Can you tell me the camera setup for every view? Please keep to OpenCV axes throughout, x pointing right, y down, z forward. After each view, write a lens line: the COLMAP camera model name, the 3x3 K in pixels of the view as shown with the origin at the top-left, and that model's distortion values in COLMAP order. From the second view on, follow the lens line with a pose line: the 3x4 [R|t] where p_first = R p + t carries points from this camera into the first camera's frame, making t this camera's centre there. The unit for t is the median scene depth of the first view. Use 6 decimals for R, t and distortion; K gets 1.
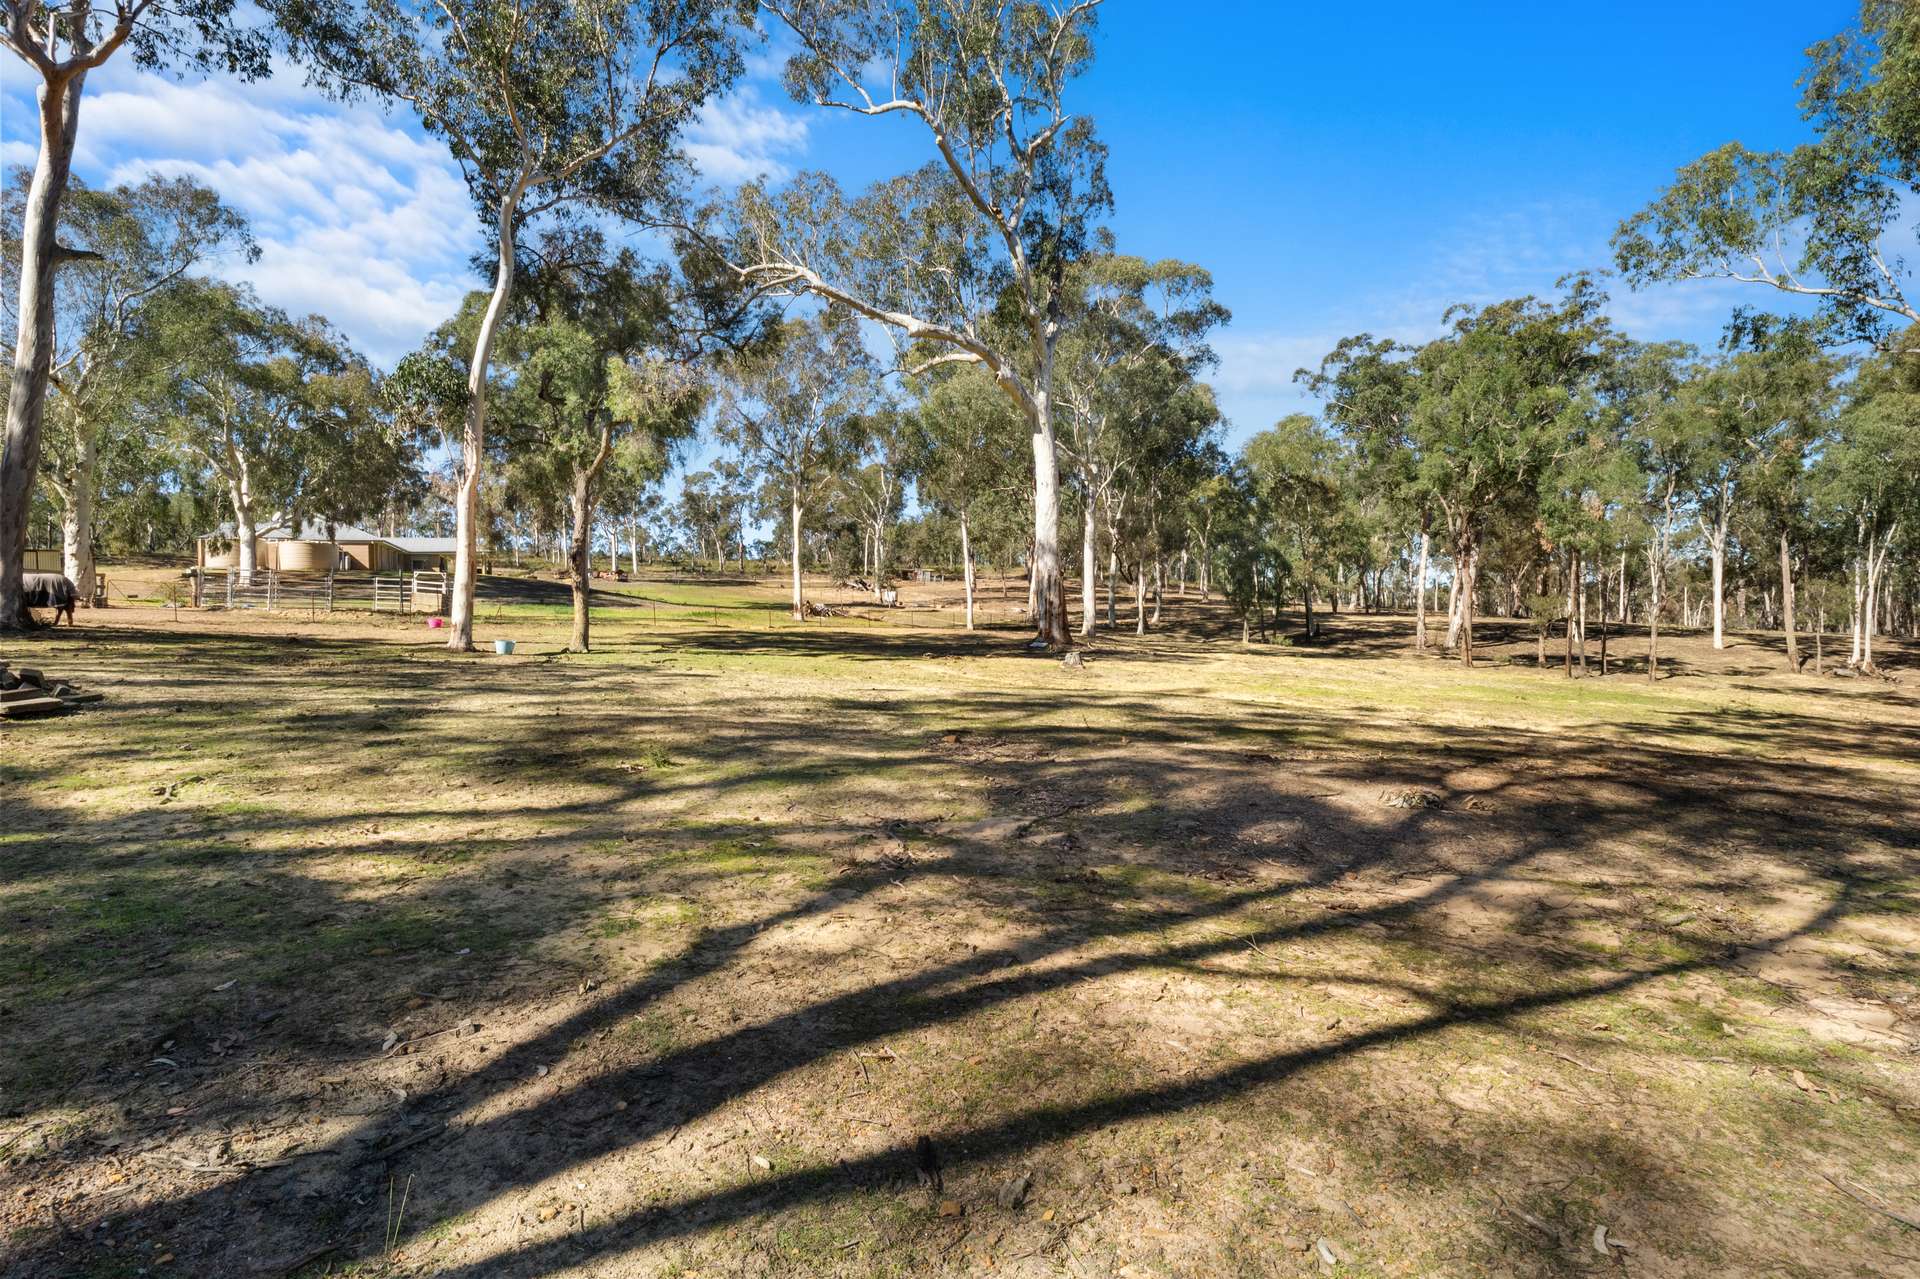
lens RADIAL K [[910.6, 0, 952.6], [0, 910.6, 630.7], [0, 0, 1]] dist [-0.025769, 0.000708]
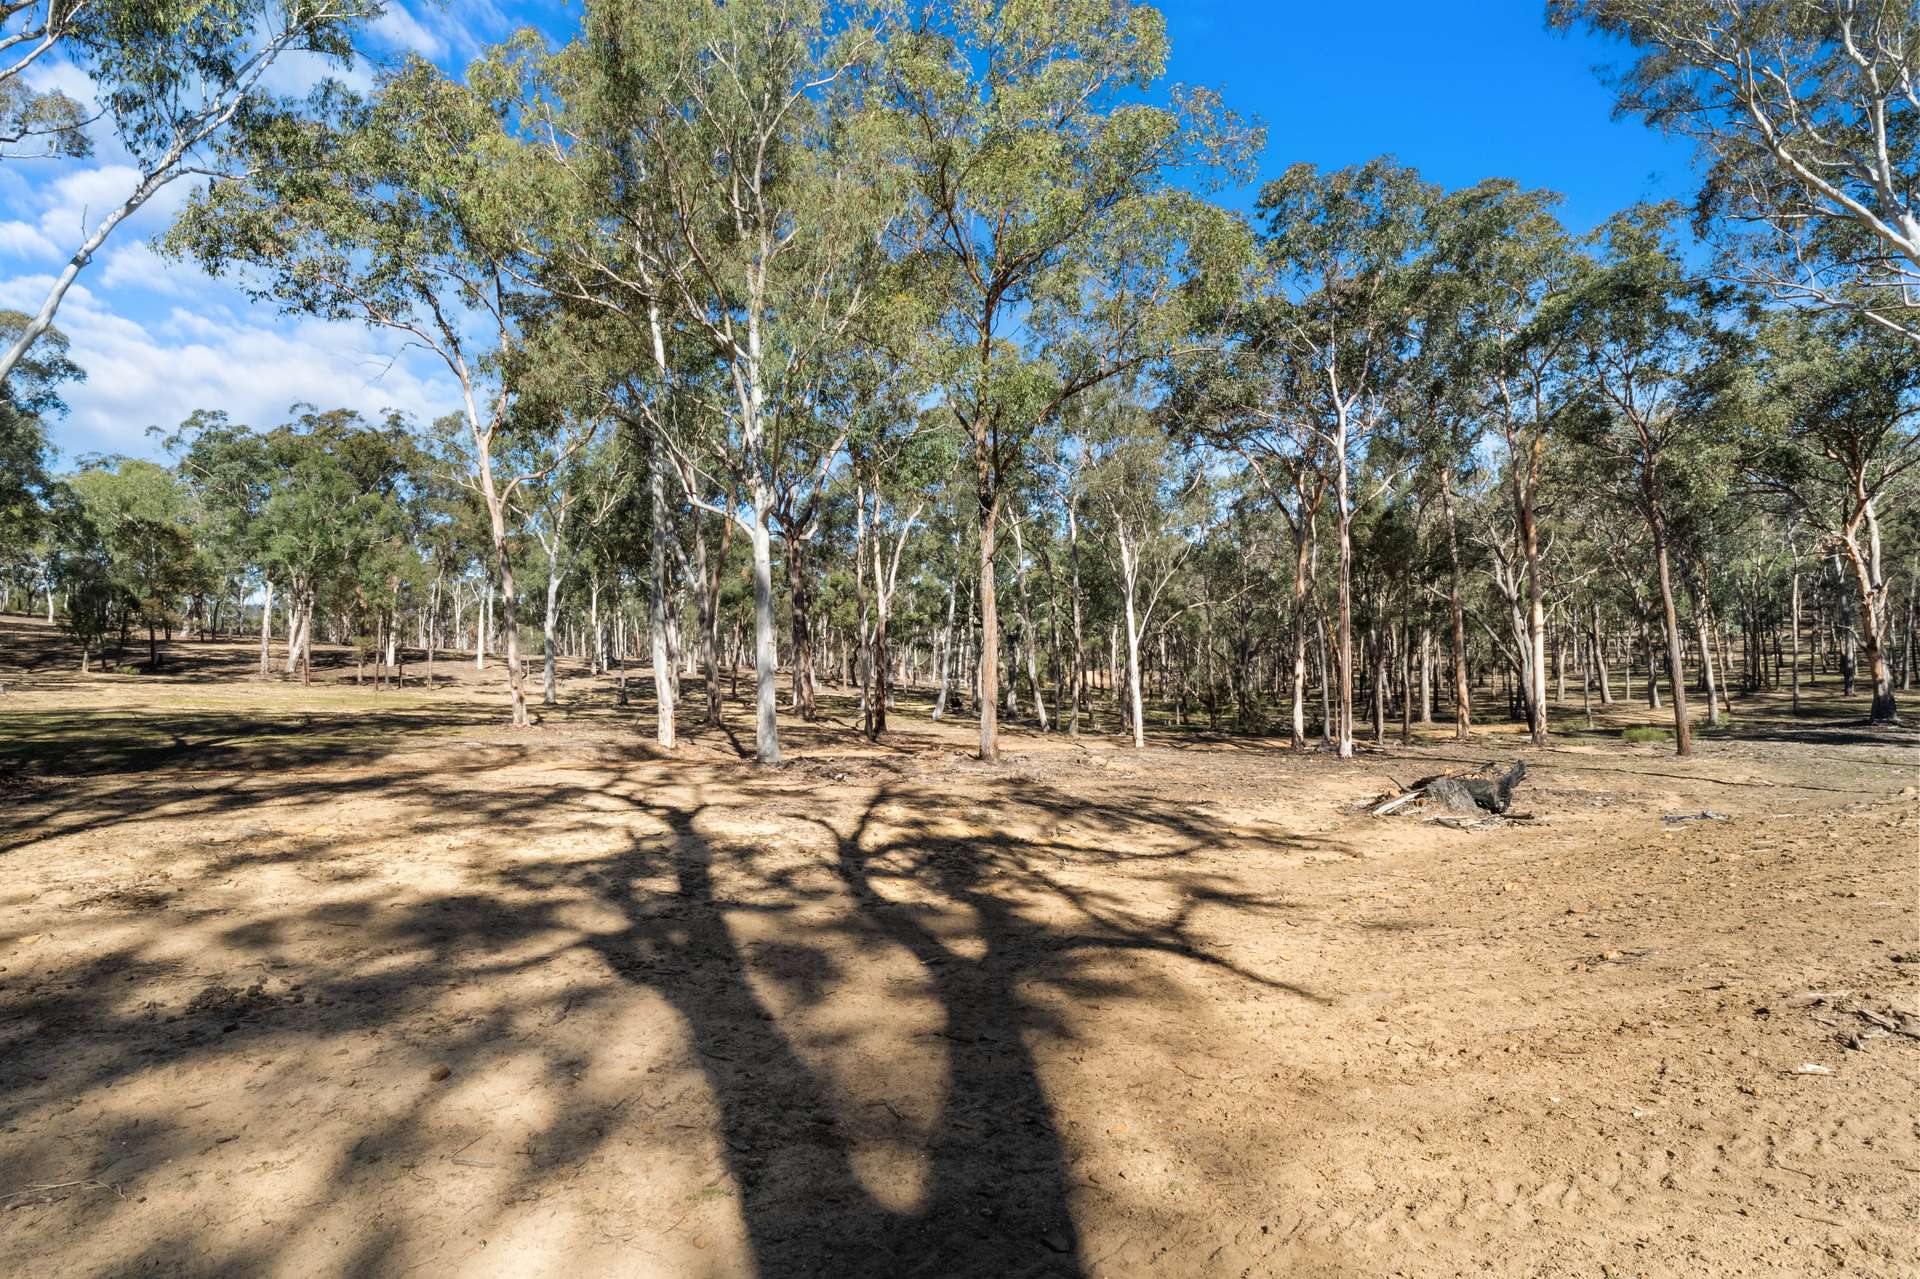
lens RADIAL K [[910.6, 0, 952.6], [0, 910.6, 630.7], [0, 0, 1]] dist [-0.025769, 0.000708]
pose [[0.409159, 0.016650, 0.912311, -0.223838], [0.003639, 0.999796, -0.019879, -0.011477], [-0.912456, 0.011454, 0.409015, -0.369778]]
